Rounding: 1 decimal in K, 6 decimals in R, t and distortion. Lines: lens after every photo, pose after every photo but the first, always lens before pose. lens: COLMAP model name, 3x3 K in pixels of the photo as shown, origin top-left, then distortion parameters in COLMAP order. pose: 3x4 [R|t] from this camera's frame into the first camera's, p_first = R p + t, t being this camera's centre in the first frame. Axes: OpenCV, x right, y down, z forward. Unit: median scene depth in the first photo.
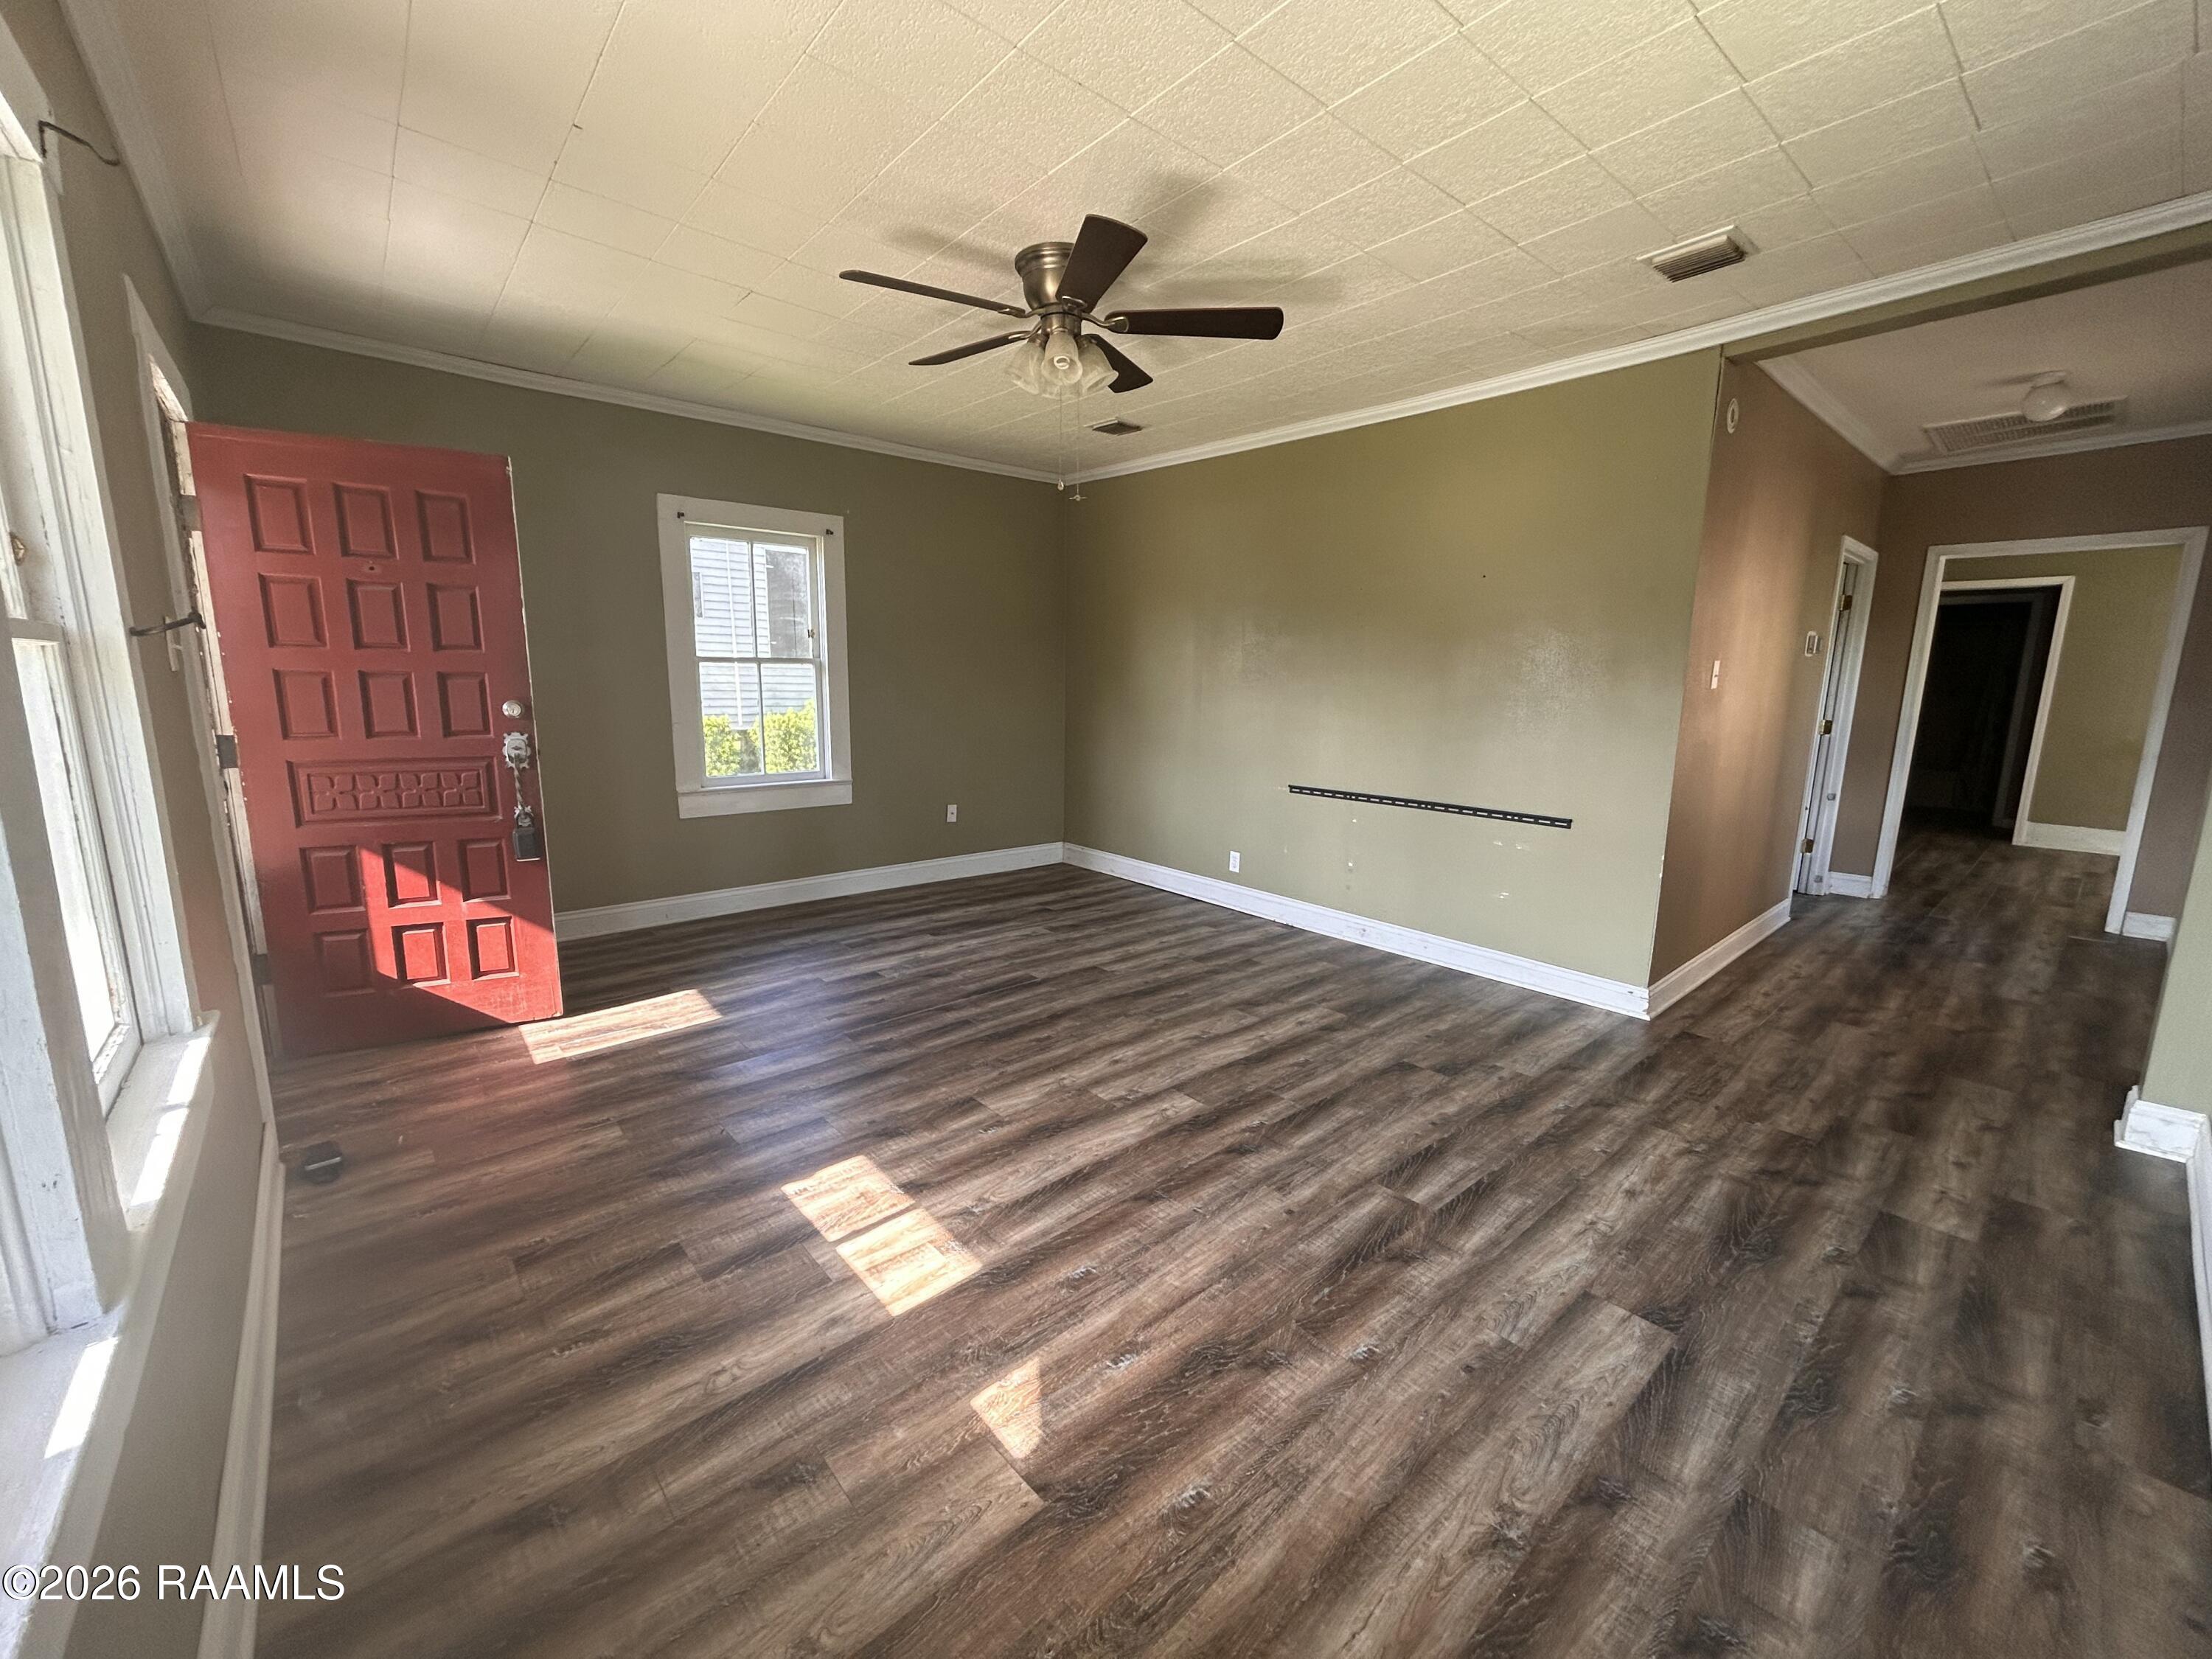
lens RADIAL K [[891.8, 0, 1104.0], [0, 891.8, 828.8], [0, 0, 1]] dist [0.001750, 0.001178]
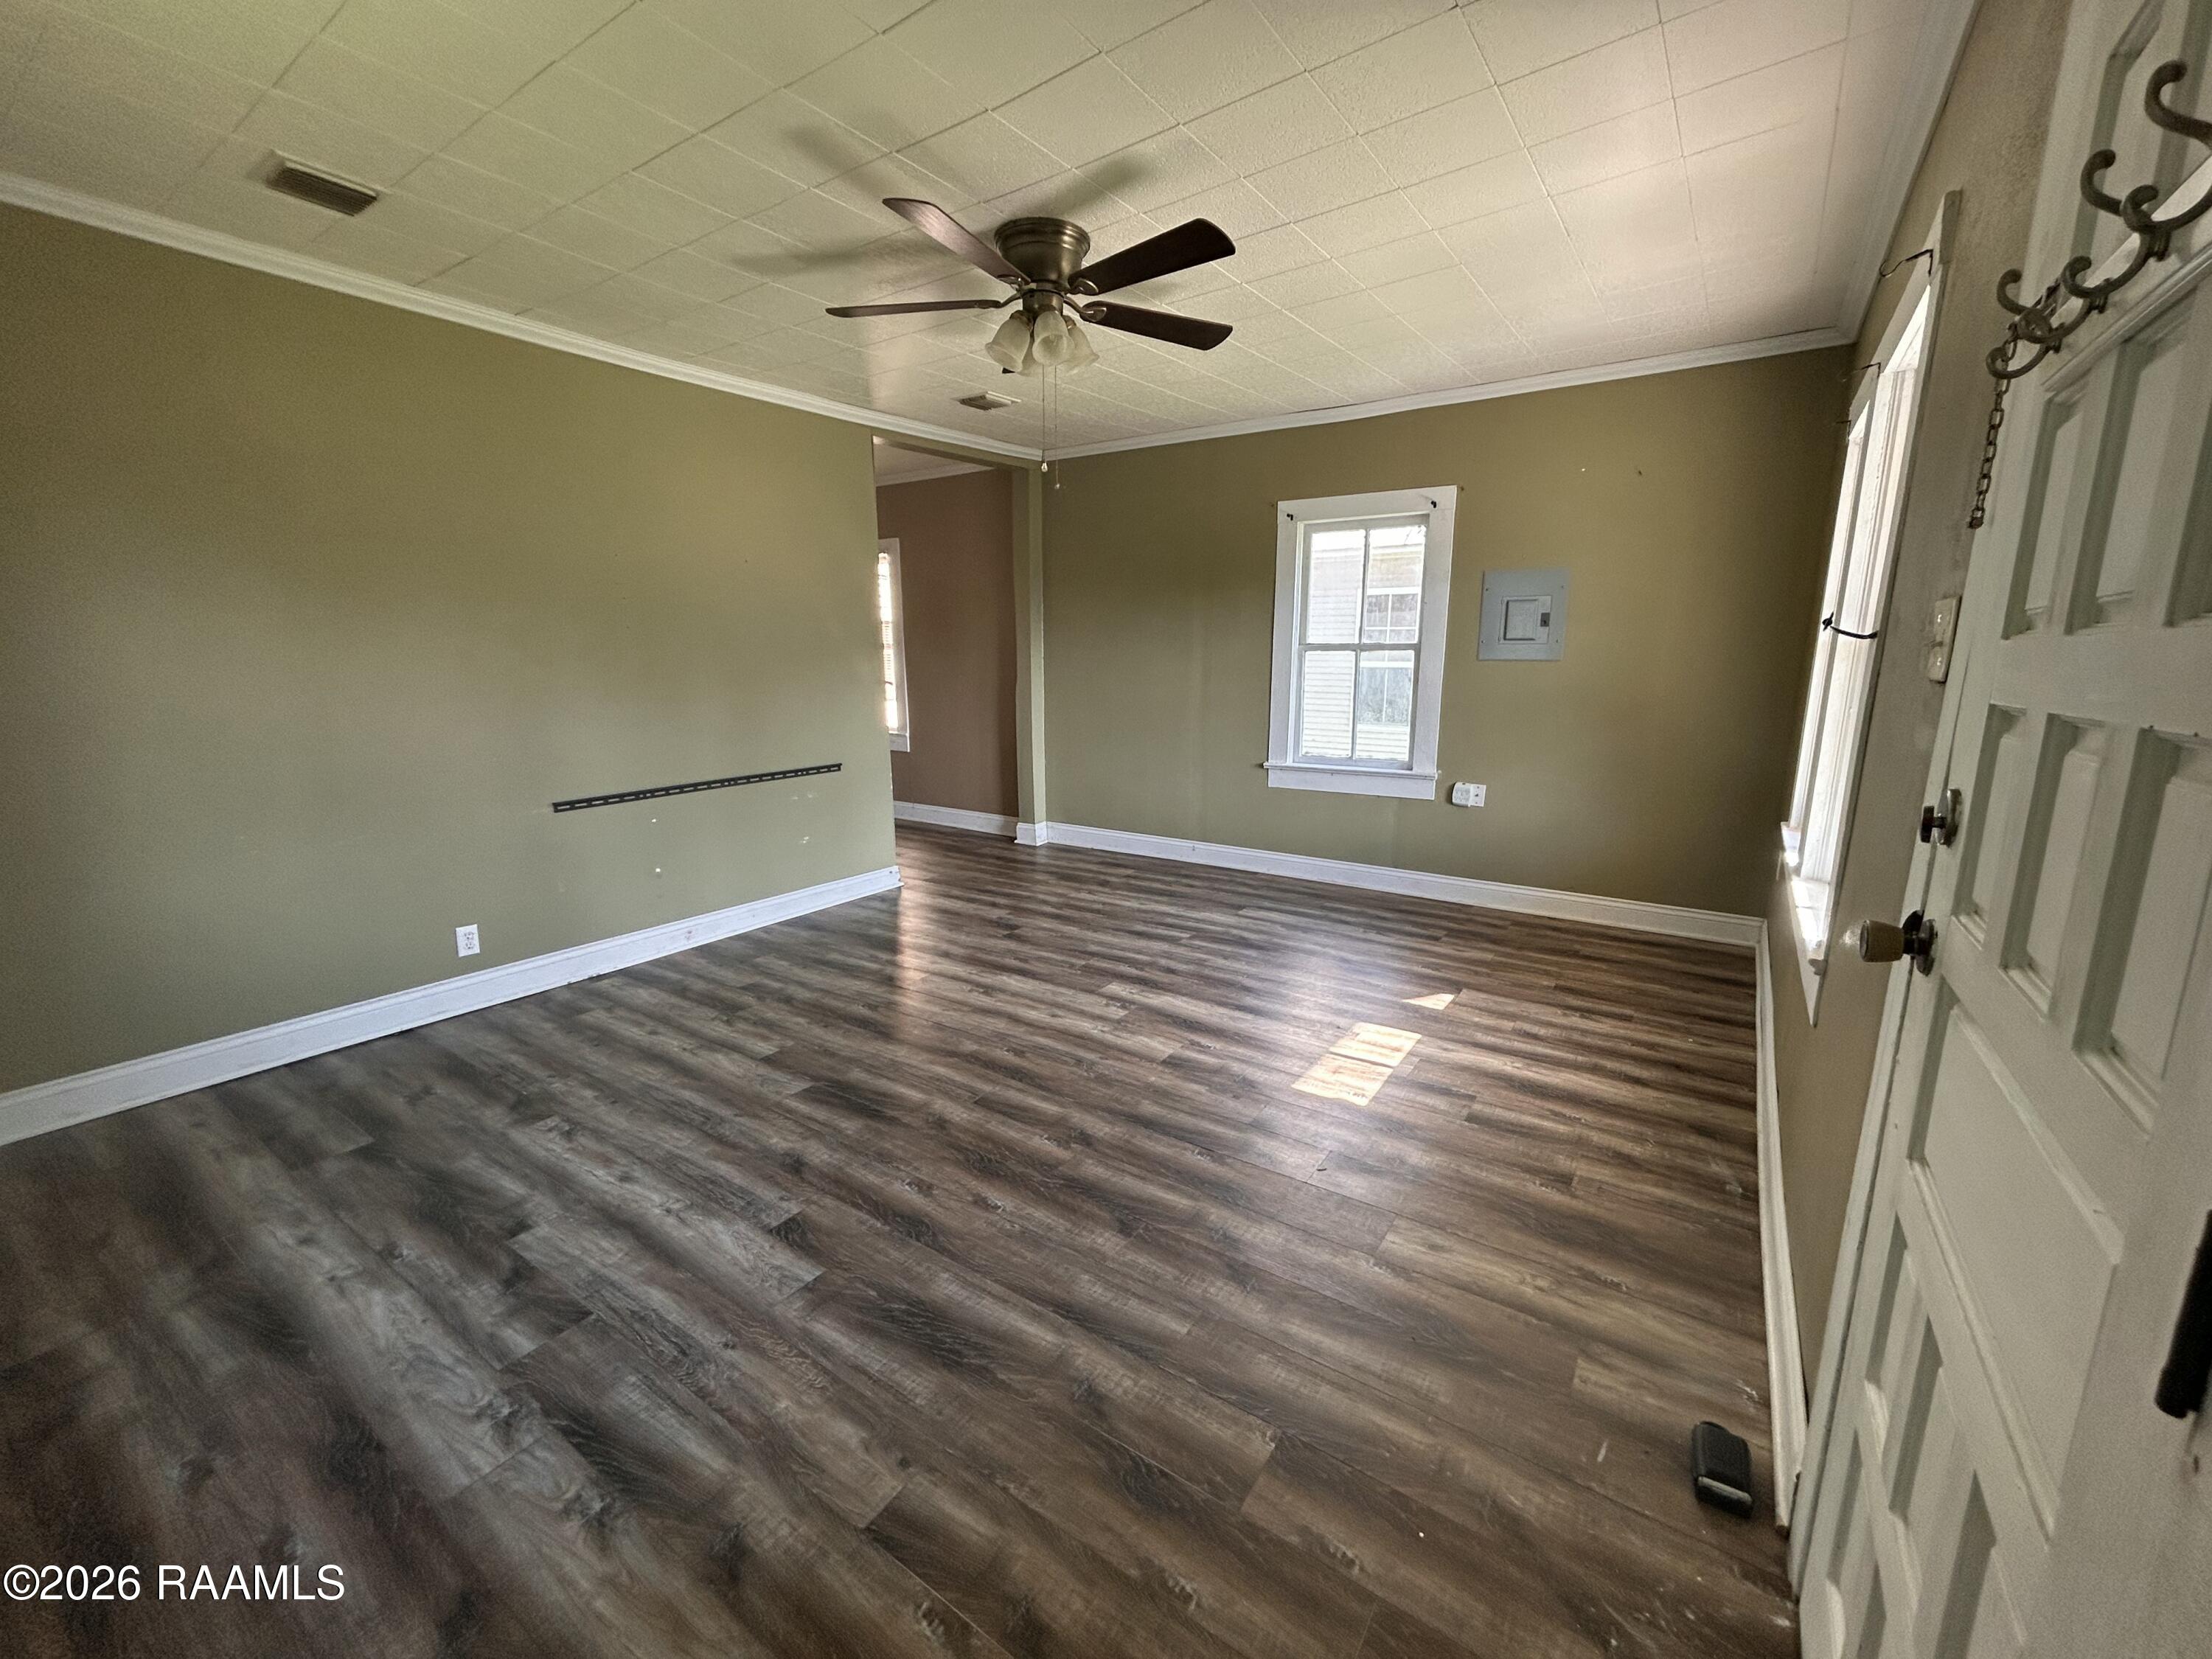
lens RADIAL K [[891.8, 0, 1096.8], [0, 891.8, 828.7], [0, 0, 1]] dist [0.001750, 0.001178]
pose [[-0.241703, -0.207685, 0.947864, -0.998137], [0.170018, 0.952652, 0.252088, -0.224731], [-0.955340, 0.222084, -0.194948, 1.131838]]
